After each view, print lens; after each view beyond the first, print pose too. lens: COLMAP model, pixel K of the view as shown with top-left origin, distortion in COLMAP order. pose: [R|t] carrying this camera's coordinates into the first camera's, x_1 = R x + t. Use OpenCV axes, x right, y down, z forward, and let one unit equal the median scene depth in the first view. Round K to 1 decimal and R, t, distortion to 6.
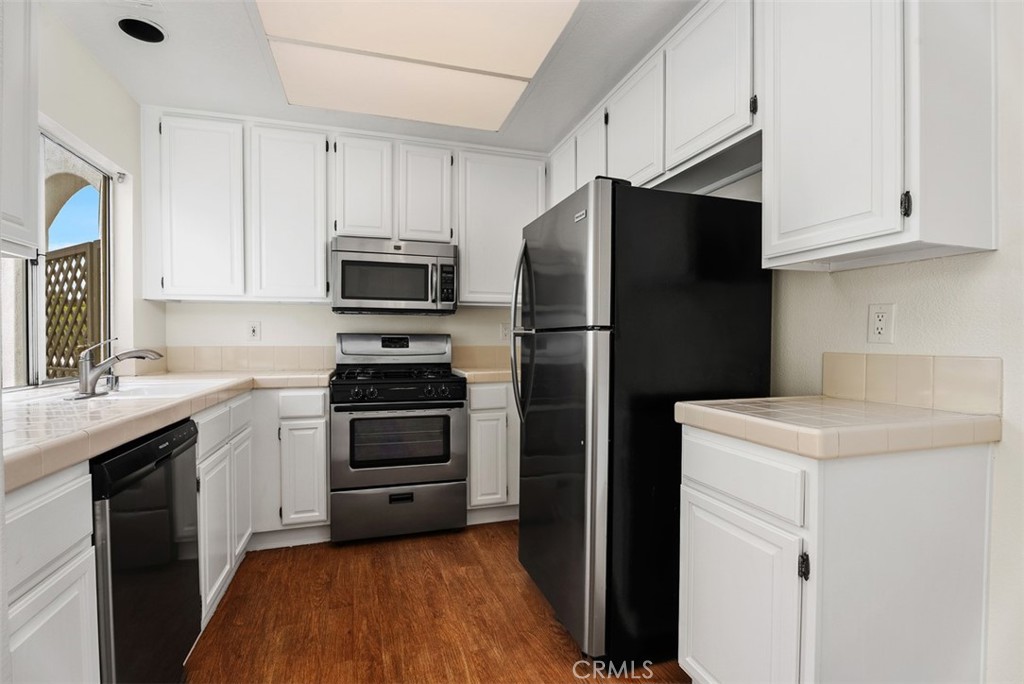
lens RADIAL K [[460.4, 0, 499.8], [0, 460.4, 345.8], [0, 0, 1]] dist [-0.012011, 0.002855]
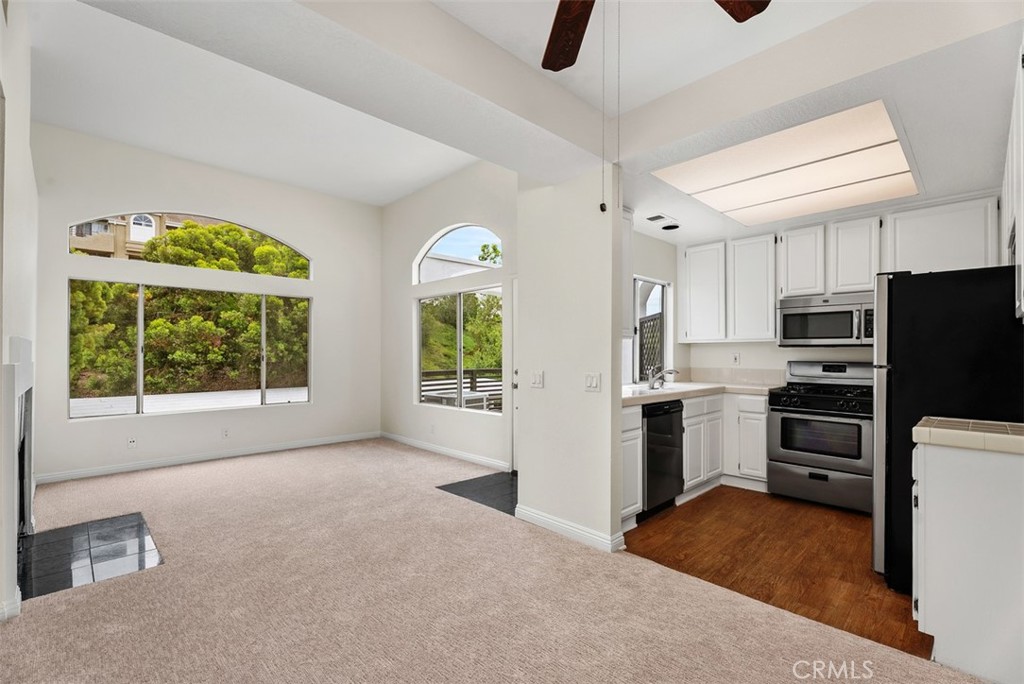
lens RADIAL K [[460.4, 0, 502.8], [0, 460.4, 353.6], [0, 0, 1]] dist [-0.012011, 0.002855]
pose [[0.447554, 0.001100, -0.894256, 0.679707], [-0.014665, 0.999874, -0.006109, -0.035710], [0.894136, 0.015848, 0.447514, -0.581682]]
